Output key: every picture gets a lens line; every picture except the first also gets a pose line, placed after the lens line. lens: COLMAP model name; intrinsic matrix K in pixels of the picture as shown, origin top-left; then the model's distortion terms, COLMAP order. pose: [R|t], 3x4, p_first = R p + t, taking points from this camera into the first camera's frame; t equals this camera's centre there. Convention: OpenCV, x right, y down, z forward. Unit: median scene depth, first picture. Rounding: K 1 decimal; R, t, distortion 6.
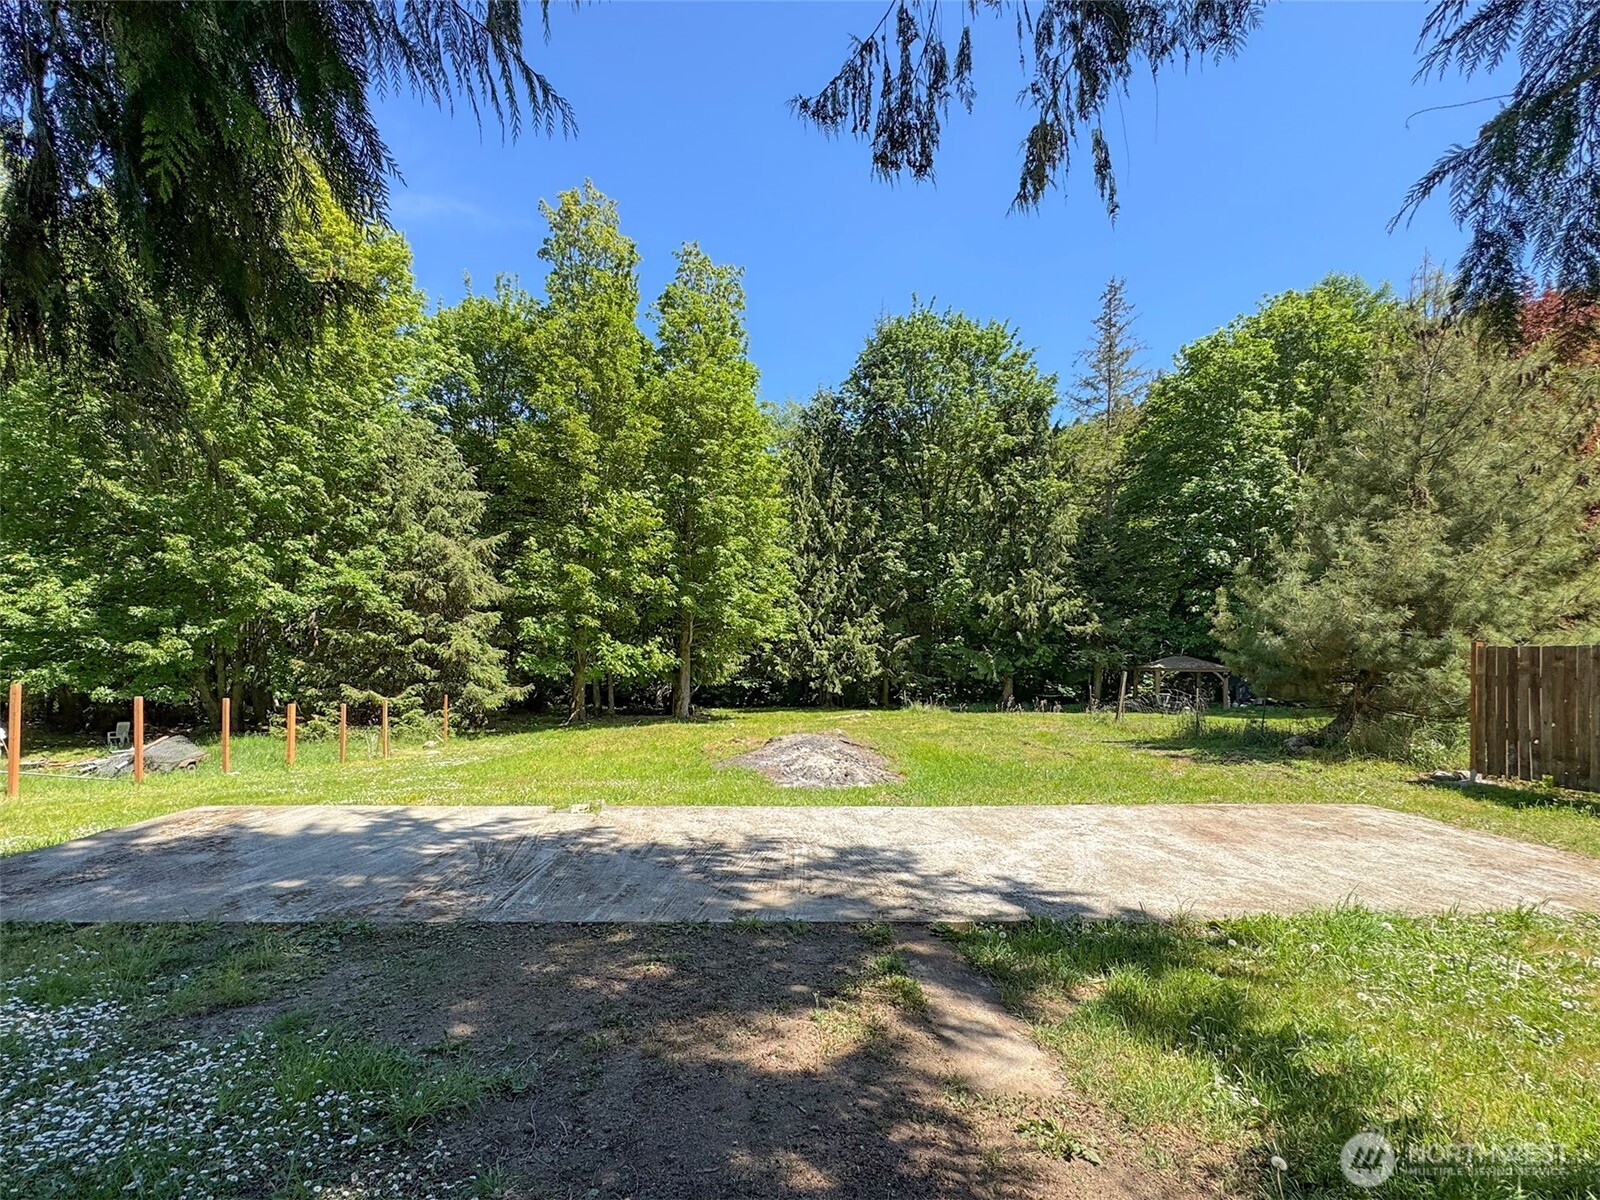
lens RADIAL K [[699.4, 0, 758.0], [0, 699.4, 659.0], [0, 0, 1]] dist [-0.000109, -0.000073]
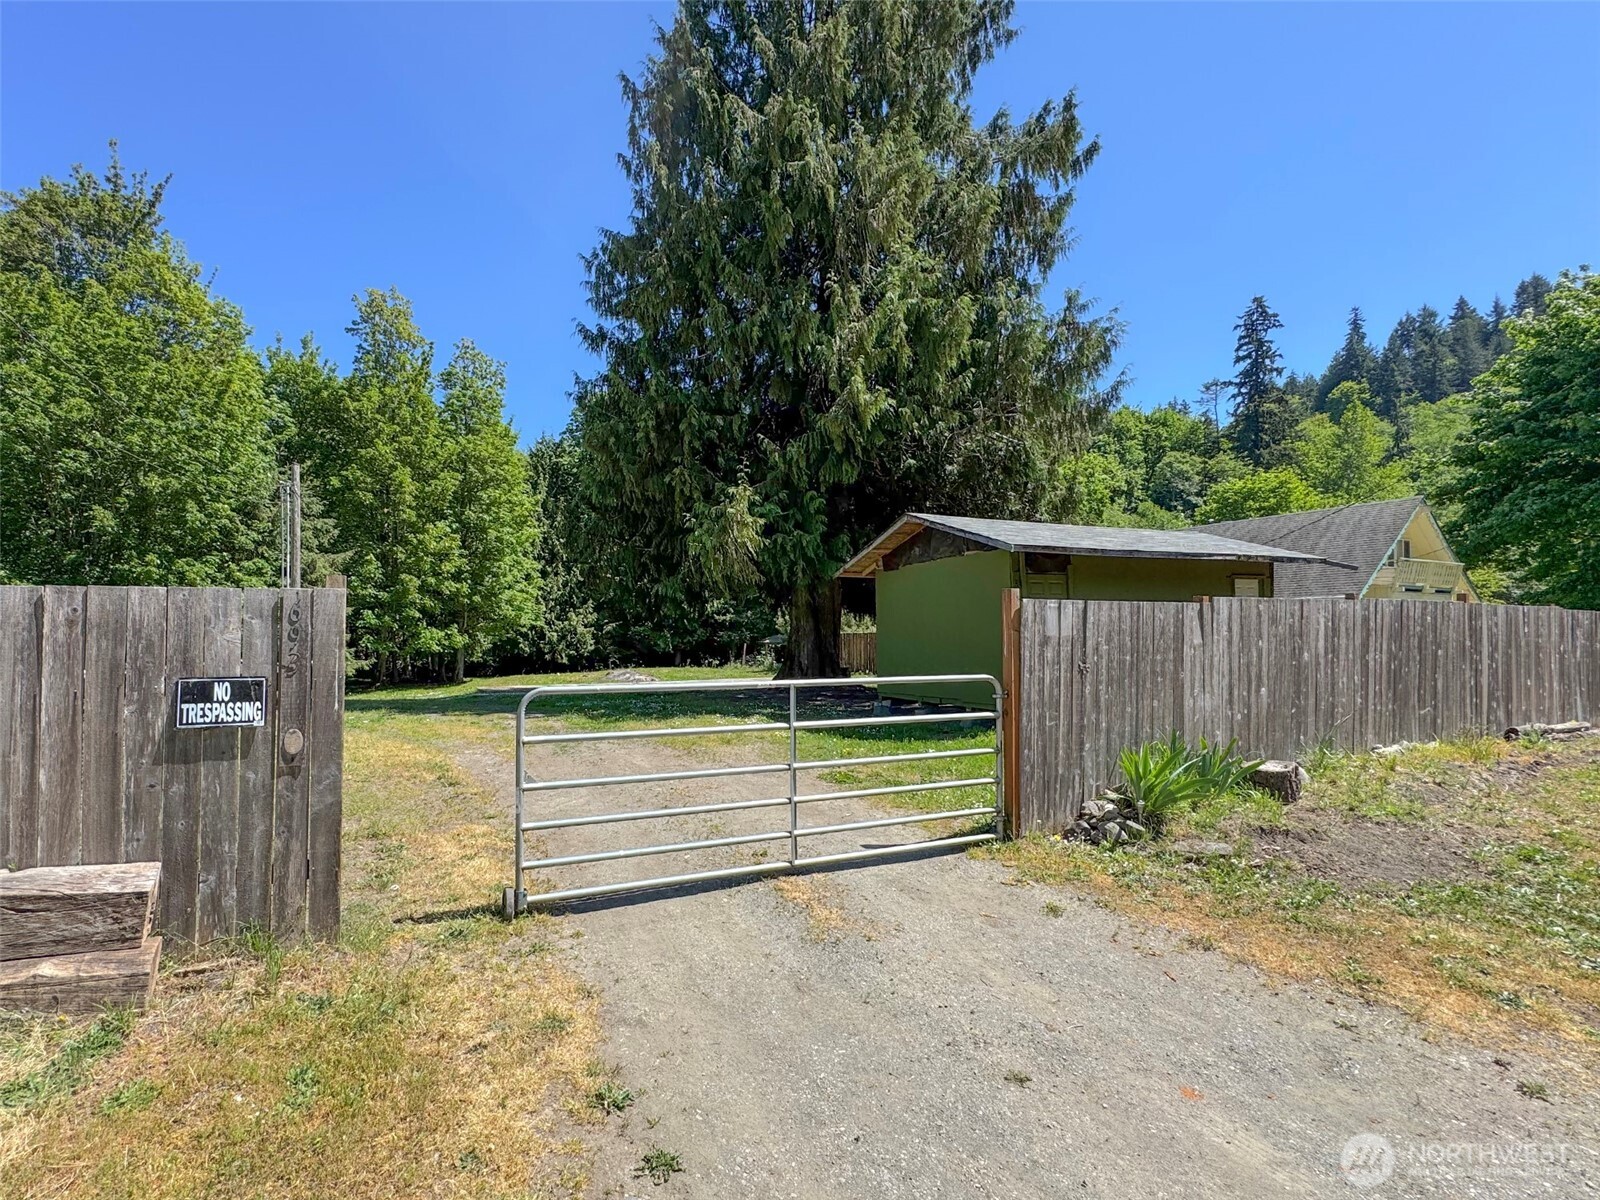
lens RADIAL K [[697.9, 0, 705.8], [0, 697.9, 634.0], [0, 0, 1]] dist [-0.000301, -0.000021]
pose [[0.915557, -0.005293, 0.402154, -0.249691], [0.007544, 0.999963, -0.004015, -0.001583], [-0.402118, 0.006709, 0.915563, -0.509718]]
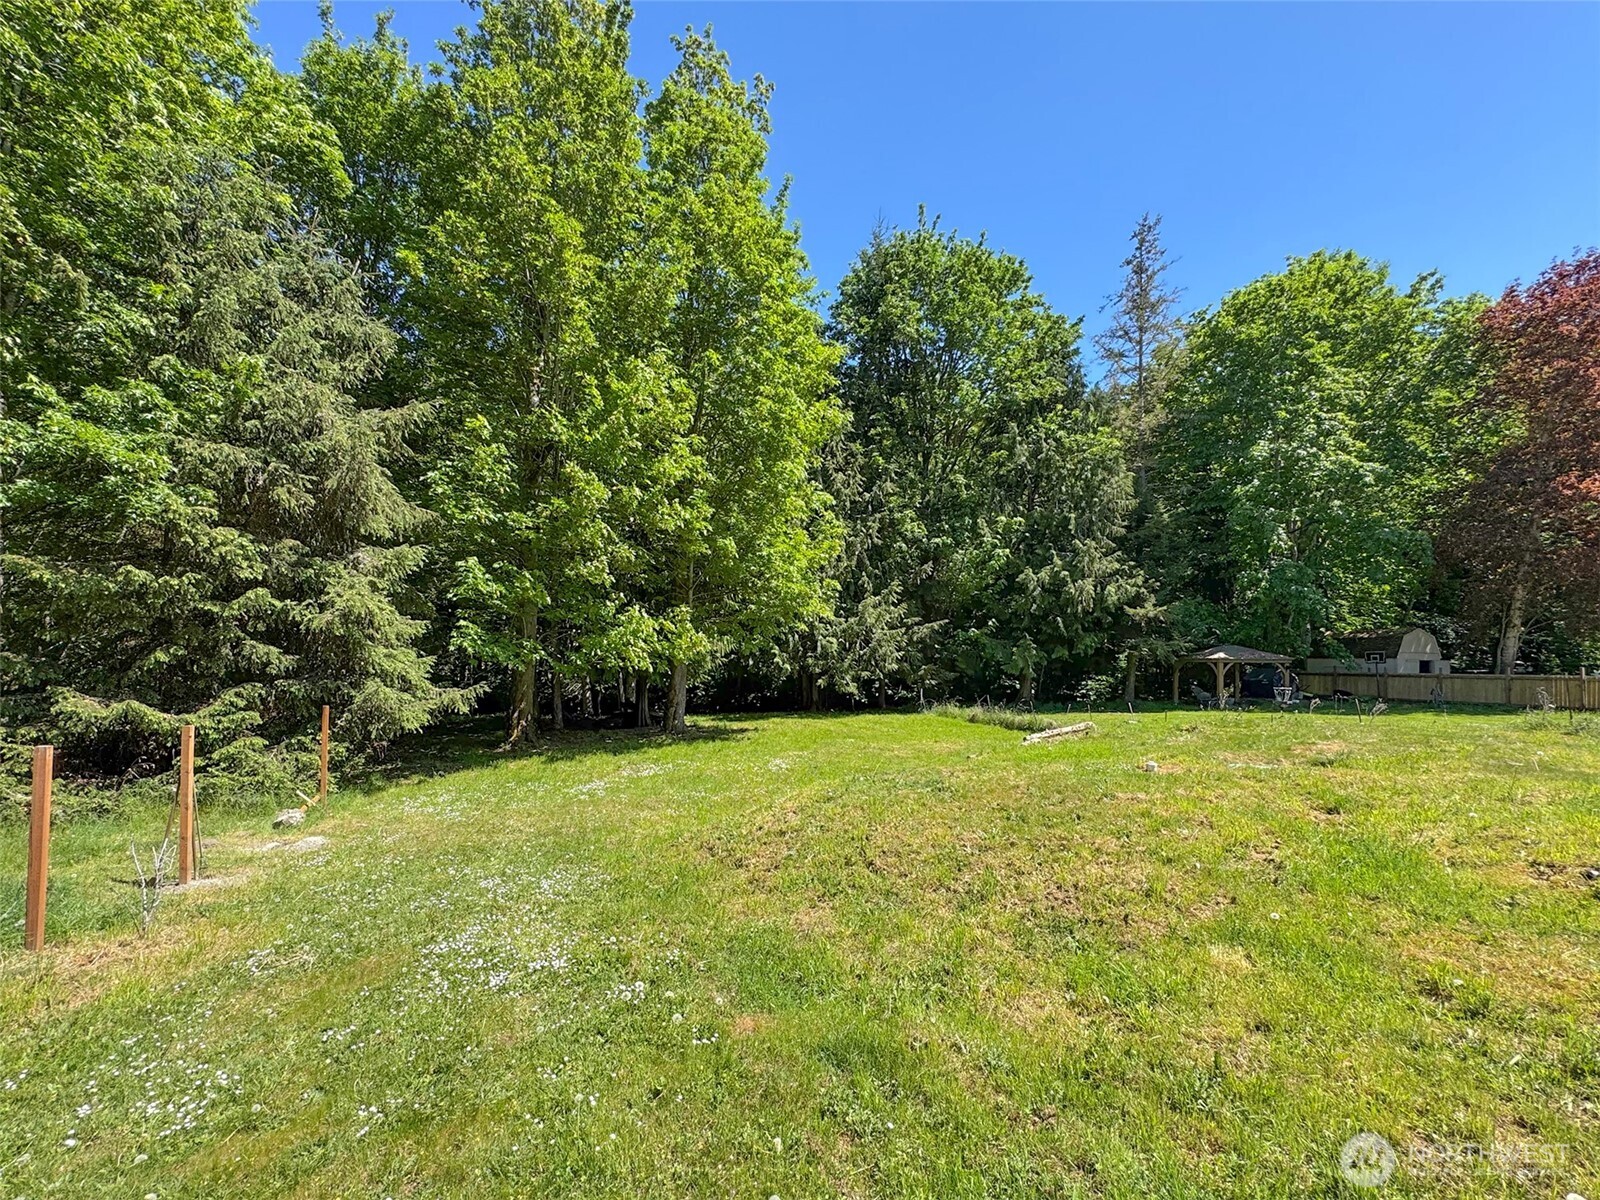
lens RADIAL K [[696.9, 0, 771.1], [0, 696.9, 648.4], [0, 0, 1]] dist [-0.000430, -0.000044]
pose [[0.967382, 0.003440, 0.253299, -0.221540], [0.000657, 0.999870, -0.016088, 0.016282], [-0.253322, 0.015730, 0.967254, 0.379061]]
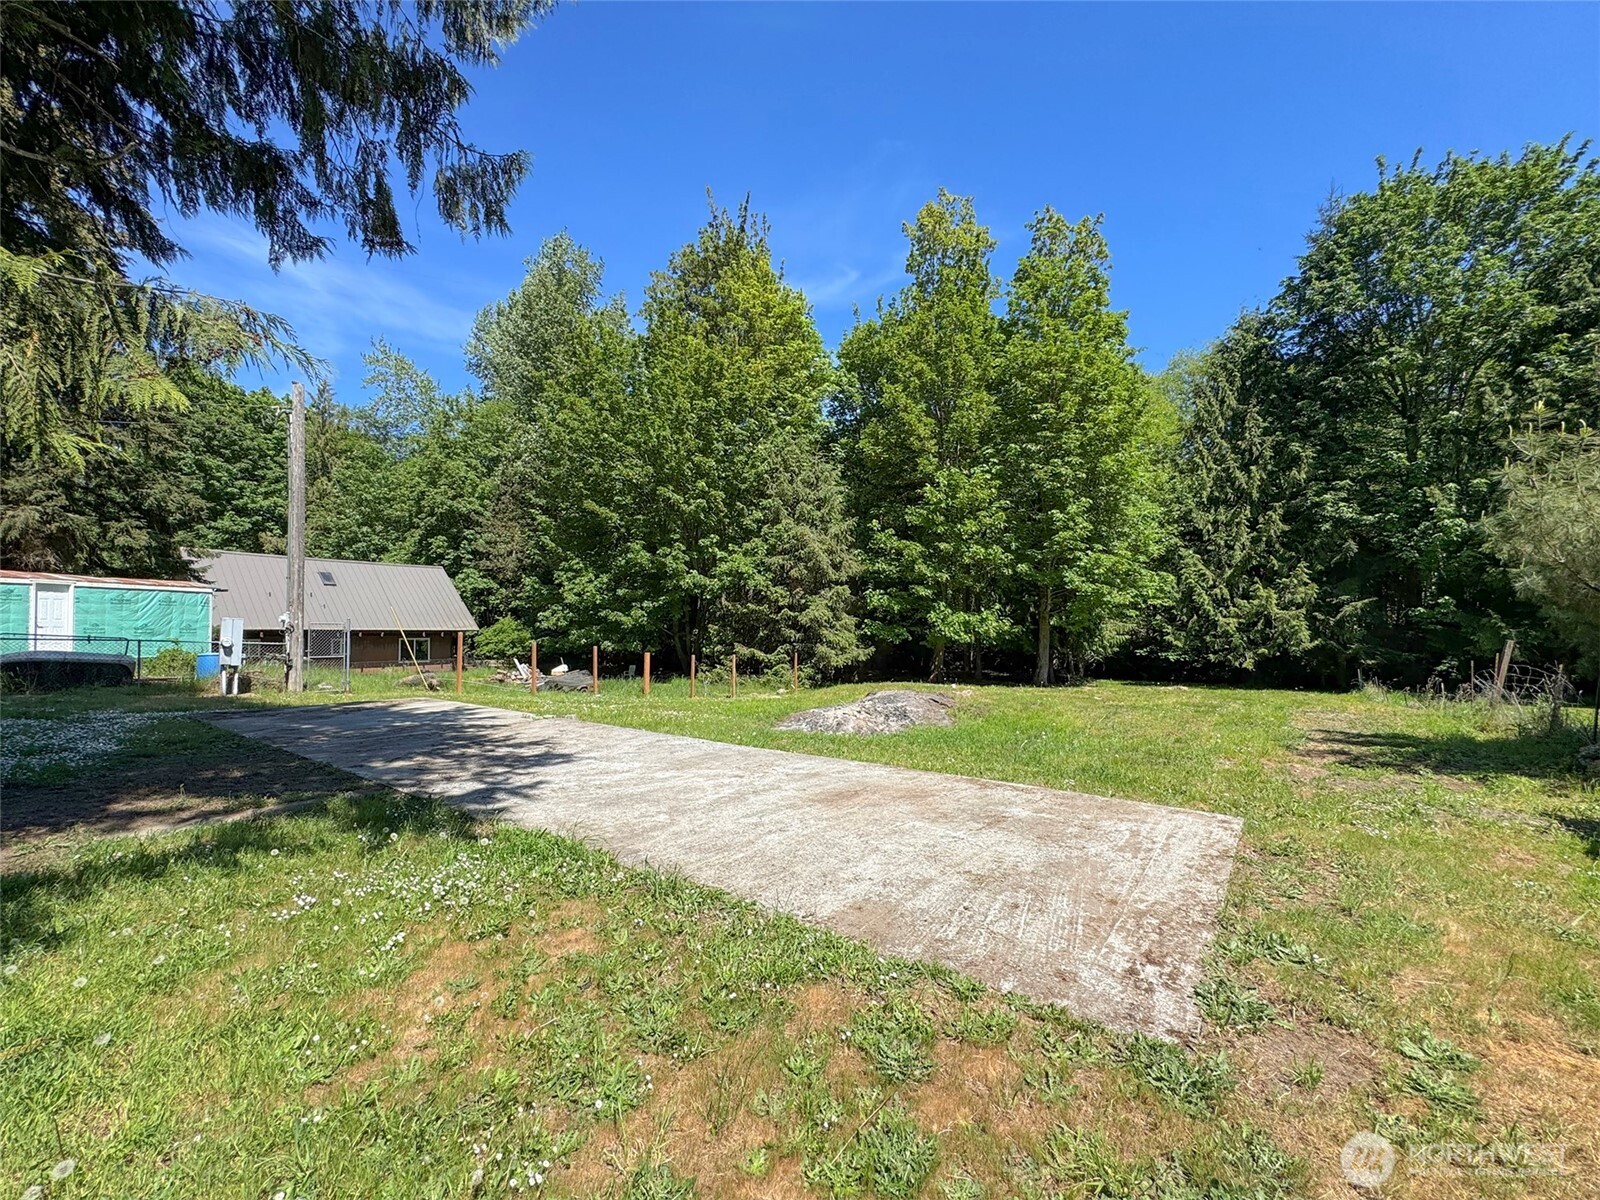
lens RADIAL K [[653.3, 0, 798.8], [0, 653.3, 626.2], [0, 0, 1]] dist [-0.000944, -0.000230]
pose [[0.800010, 0.002296, -0.599983, 0.204618], [-0.006719, 0.999964, -0.005133, 0.007411], [0.599950, 0.008137, 0.799996, 0.055219]]
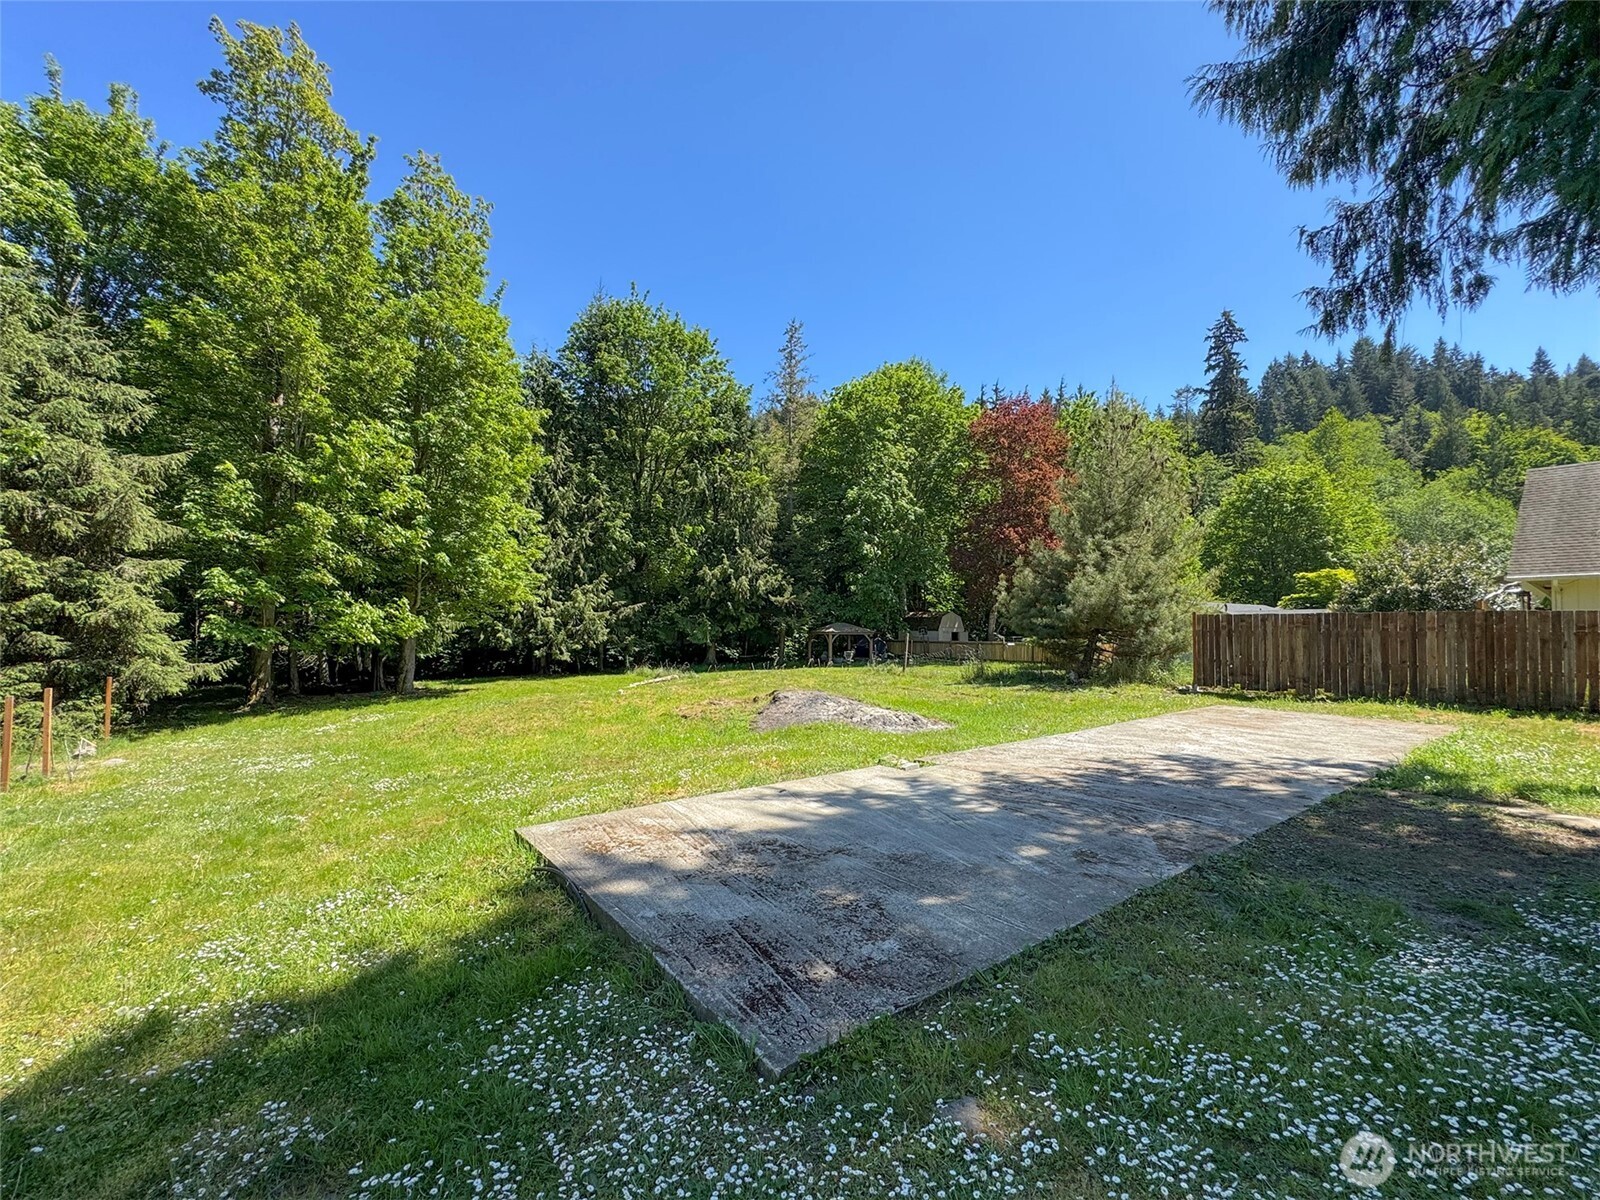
lens RADIAL K [[658.1, 0, 799.5], [0, 658.1, 616.3], [0, 0, 1]] dist [-0.002467, -0.000224]
pose [[0.811334, 0.006880, 0.584542, -0.219719], [0.001490, 0.999903, -0.013837, 0.001214], [-0.584581, 0.012098, 0.811245, 0.067134]]
